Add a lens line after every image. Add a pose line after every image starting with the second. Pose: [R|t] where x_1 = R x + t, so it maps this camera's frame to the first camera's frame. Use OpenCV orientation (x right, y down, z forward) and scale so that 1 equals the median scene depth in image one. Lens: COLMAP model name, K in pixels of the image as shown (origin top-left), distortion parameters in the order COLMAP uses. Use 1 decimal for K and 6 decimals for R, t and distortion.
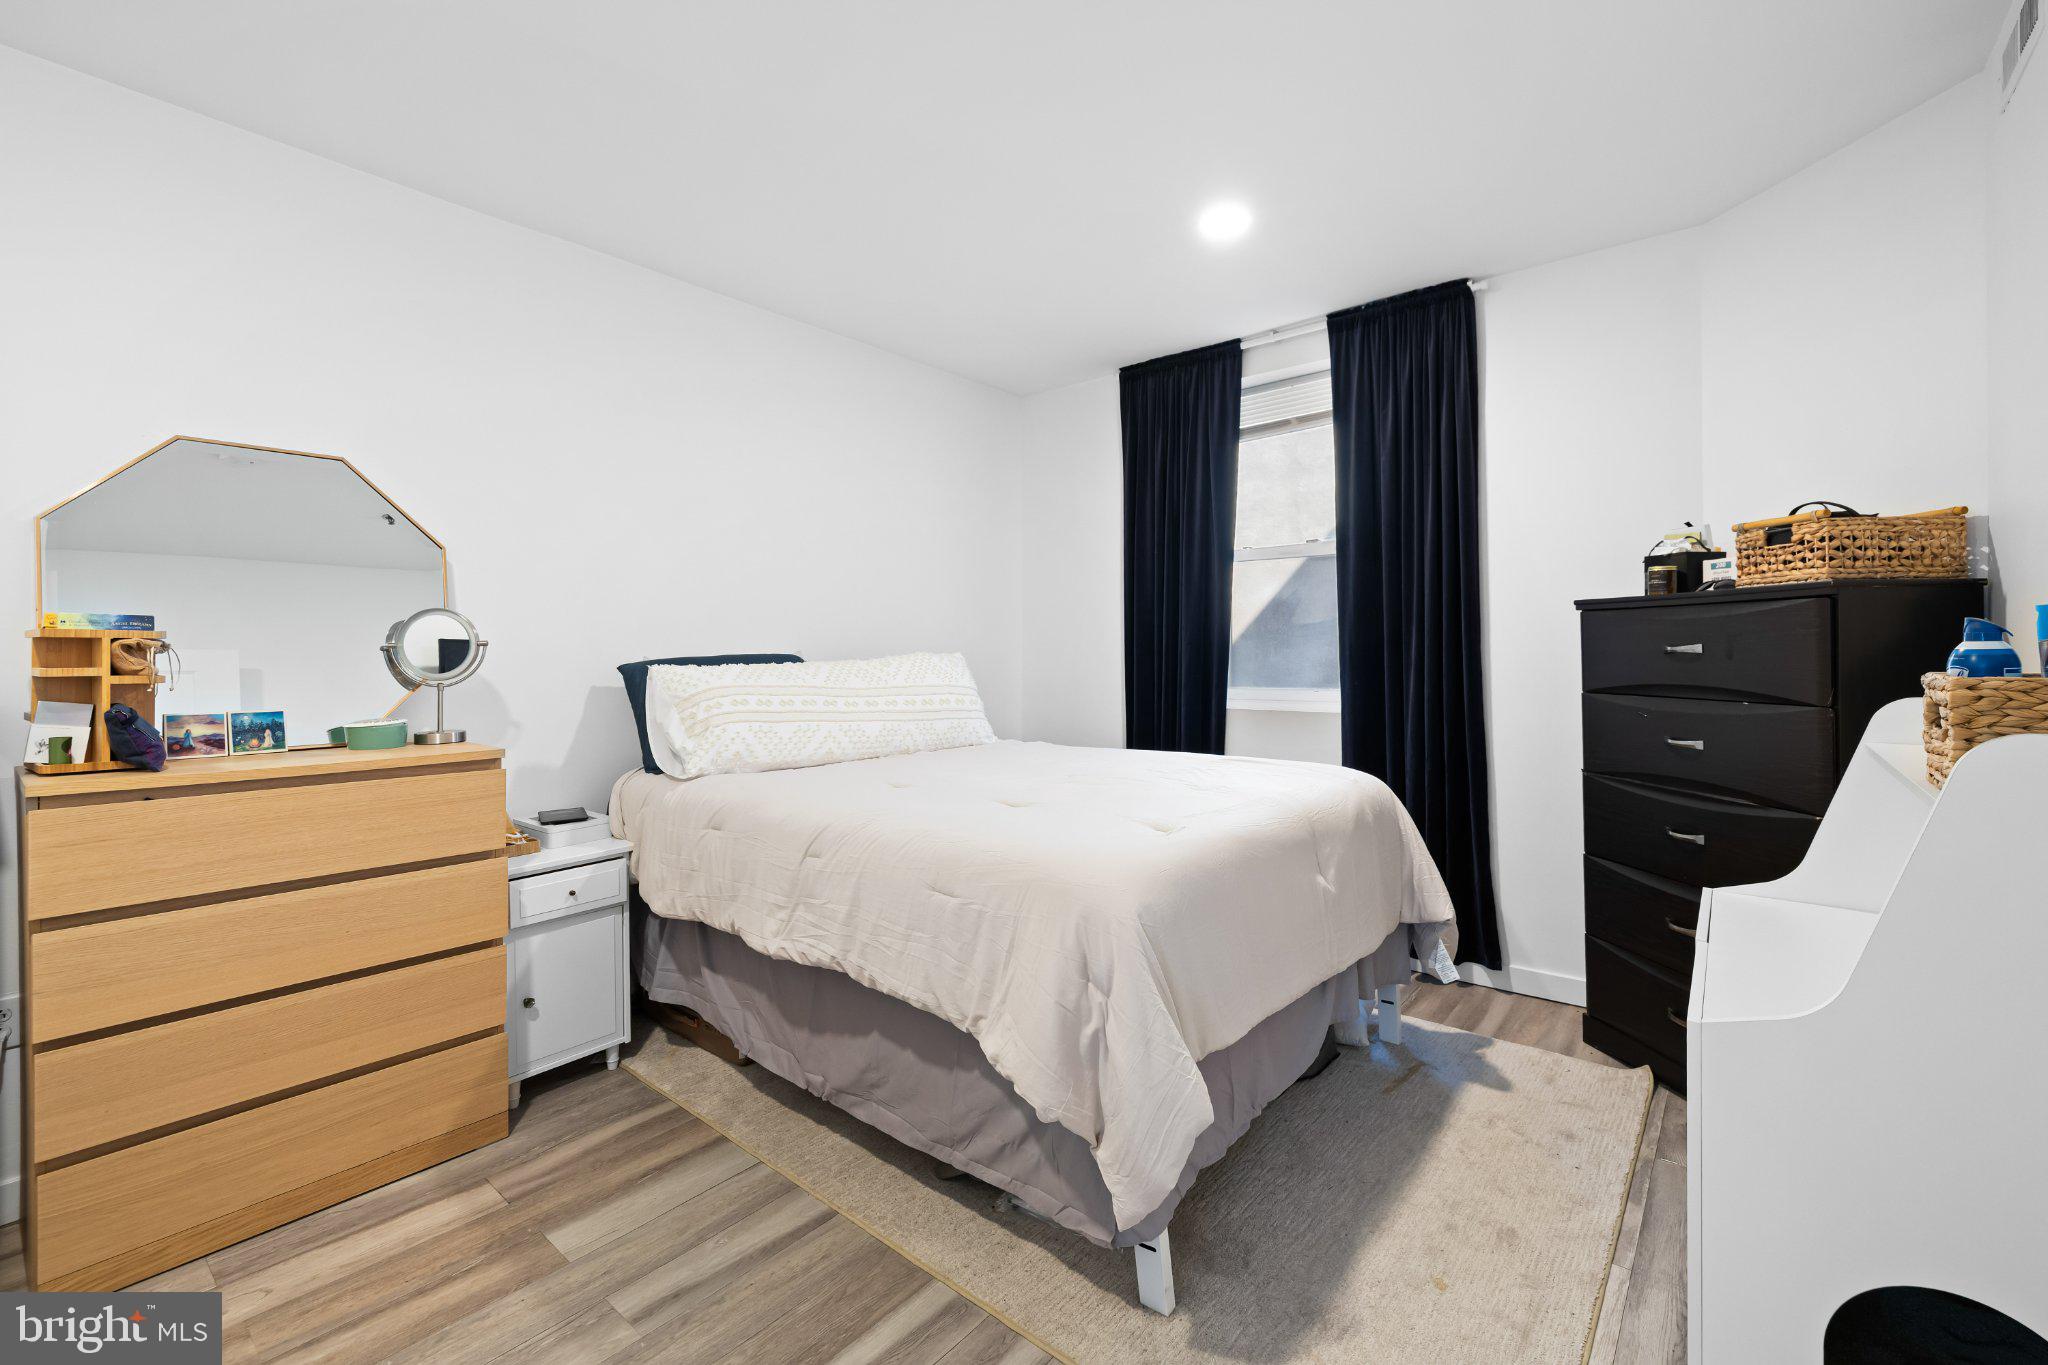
lens RADIAL K [[868.4, 0, 1025.2], [0, 868.4, 664.0], [0, 0, 1]] dist [0.004245, 0.000165]
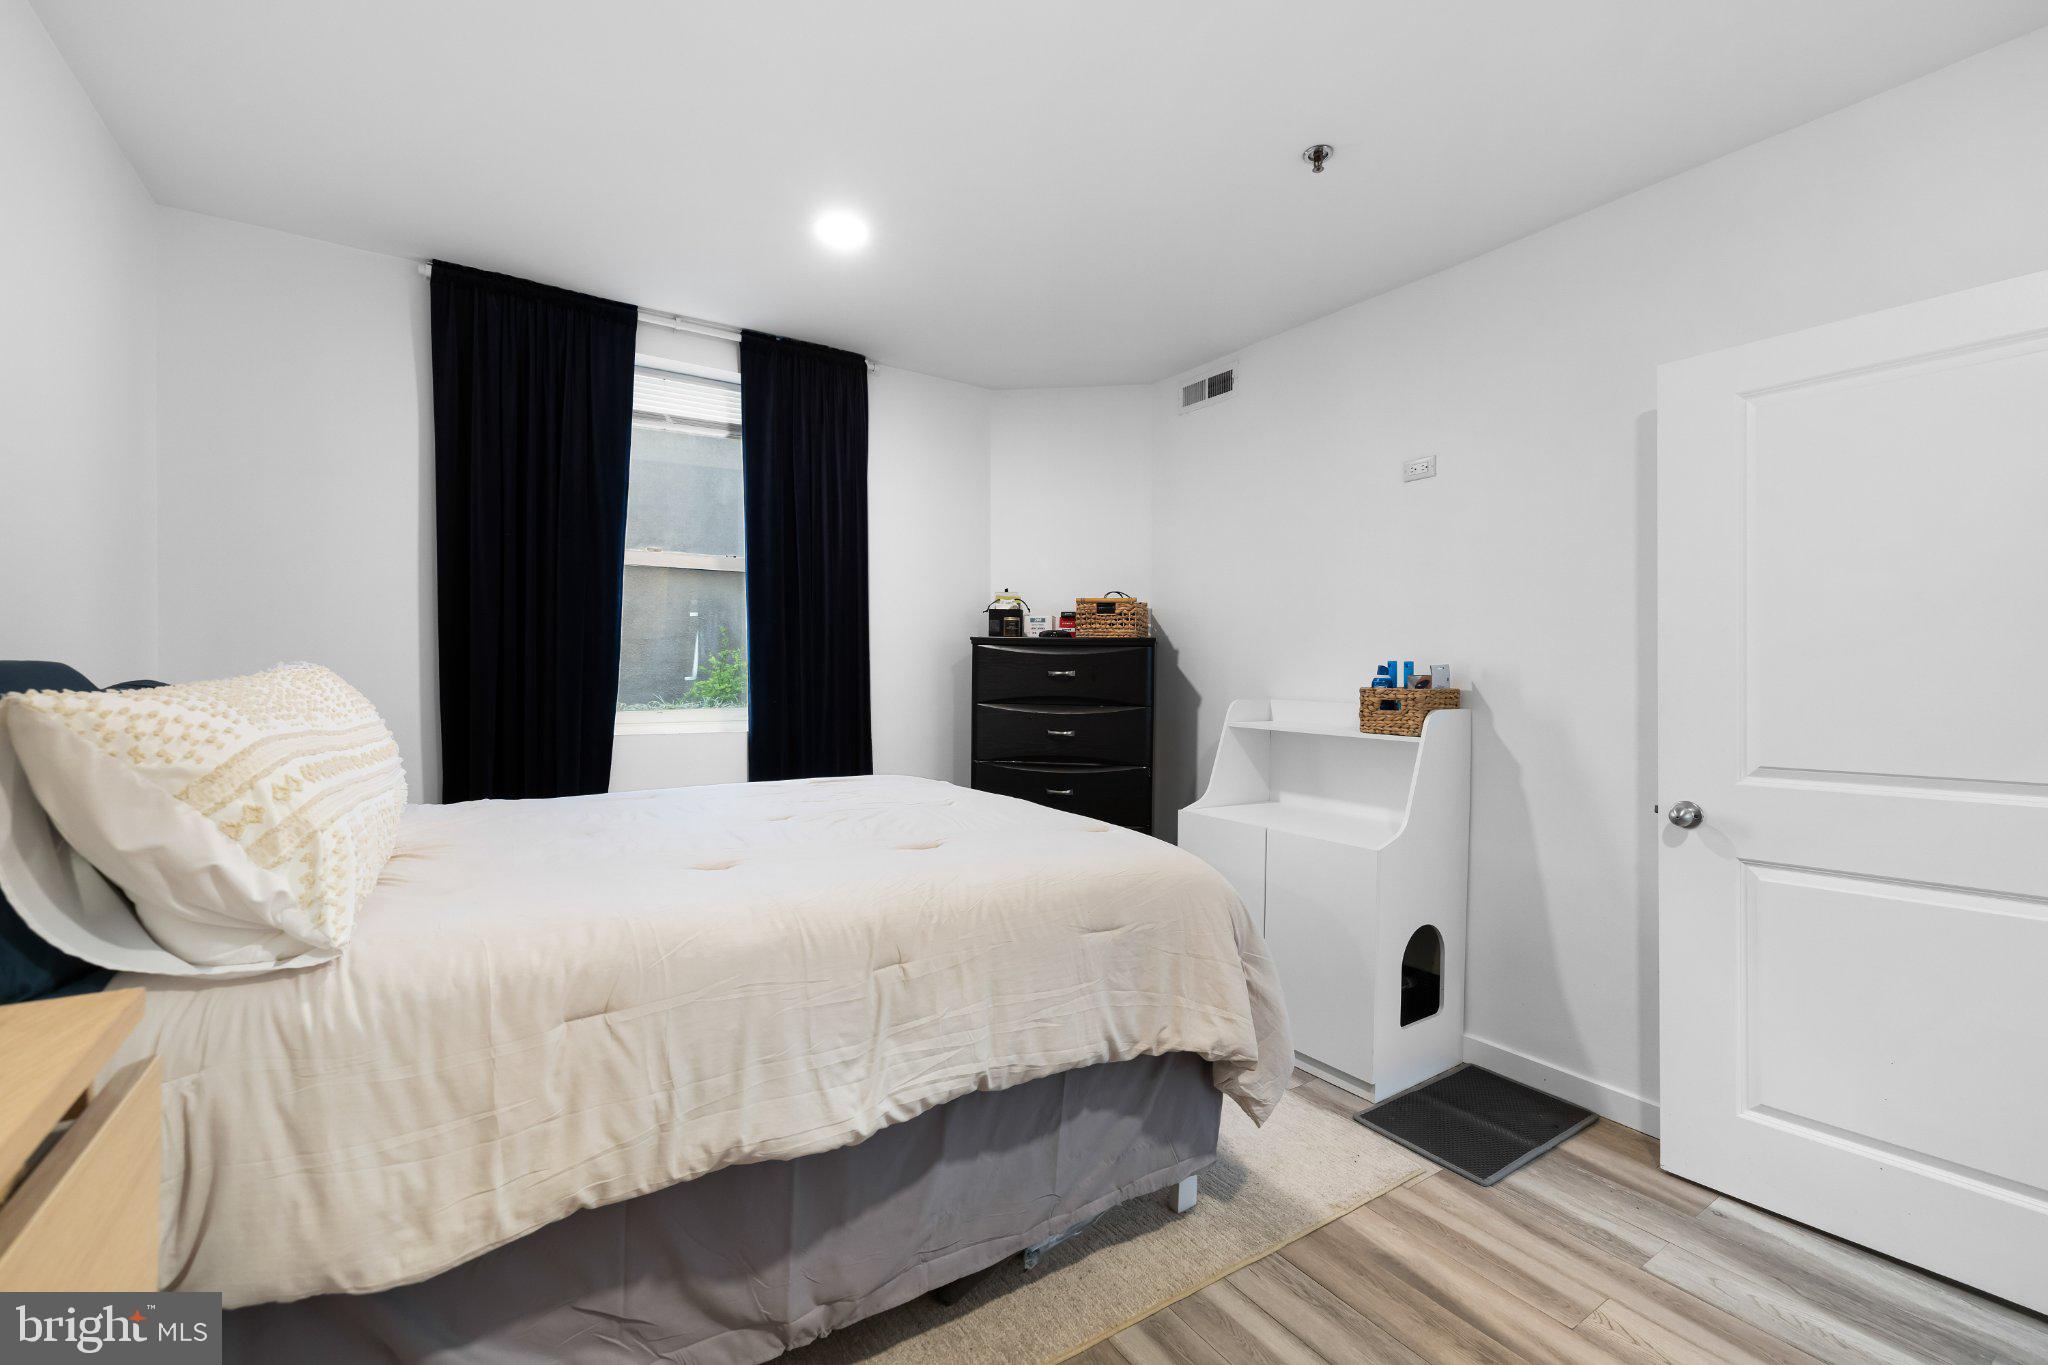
lens RADIAL K [[868.4, 0, 1023.7], [0, 868.4, 691.3], [0, 0, 1]] dist [0.004245, 0.000165]
pose [[0.284646, -0.011434, 0.958565, -0.624225], [-0.000040, 0.999929, 0.011939, -0.003171], [-0.958633, -0.003437, 0.284625, 0.501372]]
